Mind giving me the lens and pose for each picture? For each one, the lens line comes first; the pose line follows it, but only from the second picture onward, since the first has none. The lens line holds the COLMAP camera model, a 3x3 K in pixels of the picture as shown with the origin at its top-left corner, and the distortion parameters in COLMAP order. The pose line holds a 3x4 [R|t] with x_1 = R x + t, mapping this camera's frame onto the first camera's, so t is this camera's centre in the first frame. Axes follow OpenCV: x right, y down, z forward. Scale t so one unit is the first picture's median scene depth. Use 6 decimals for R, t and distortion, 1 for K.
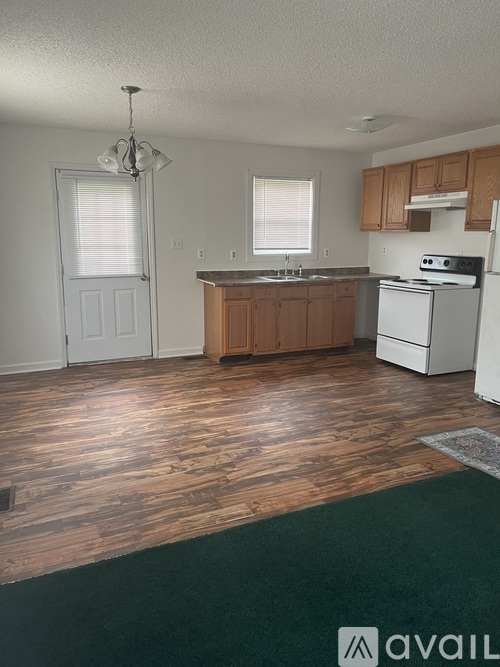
lens RADIAL K [[503.9, 0, 242.0], [0, 503.9, 329.4], [0, 0, 1]] dist [0.036757, -0.046692]
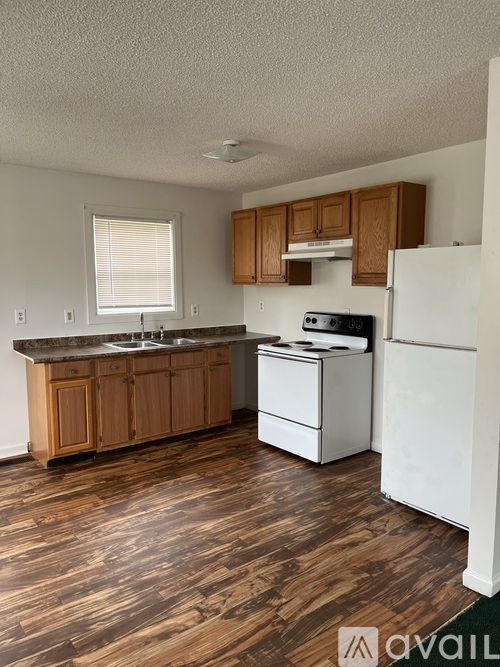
lens RADIAL K [[503.9, 0, 257.8], [0, 503.9, 336.4], [0, 0, 1]] dist [0.036757, -0.046692]
pose [[0.966788, -0.033188, 0.253417, 0.071270], [0.052040, 0.996324, -0.068053, -0.058187], [-0.250226, 0.078981, 0.964961, 0.227799]]
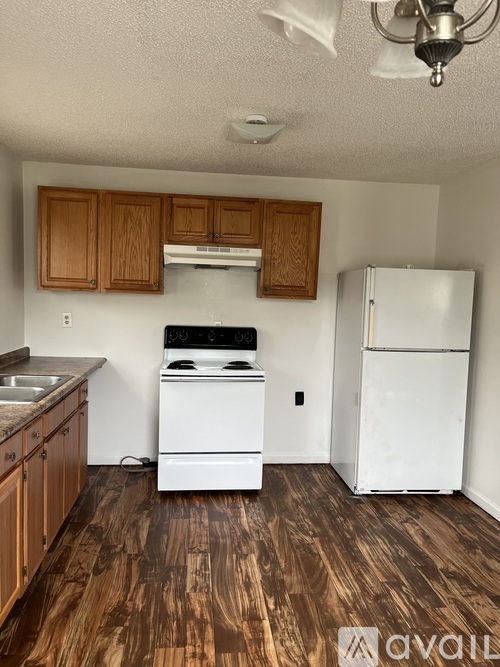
lens RADIAL K [[503.9, 0, 245.6], [0, 503.9, 334.1], [0, 0, 1]] dist [0.036757, -0.046692]
pose [[0.299071, -0.065253, 0.951997, -0.310419], [0.145507, 0.989111, 0.022086, -0.145844], [-0.943072, 0.131917, 0.305309, 0.728185]]
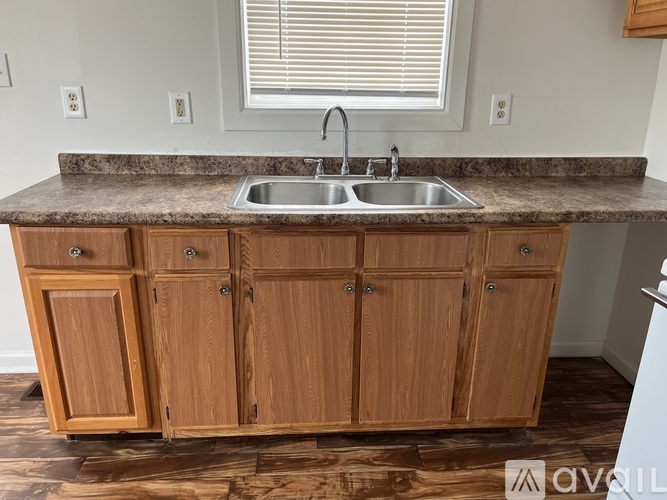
lens RADIAL K [[503.9, 0, 331.7], [0, 503.9, 251.5], [0, 0, 1]] dist [0.036757, -0.046692]
pose [[0.940324, 0.118747, -0.318888, 0.221512], [-0.074206, 0.986139, 0.148401, -0.125452], [0.332090, -0.115881, 0.936103, 0.800144]]
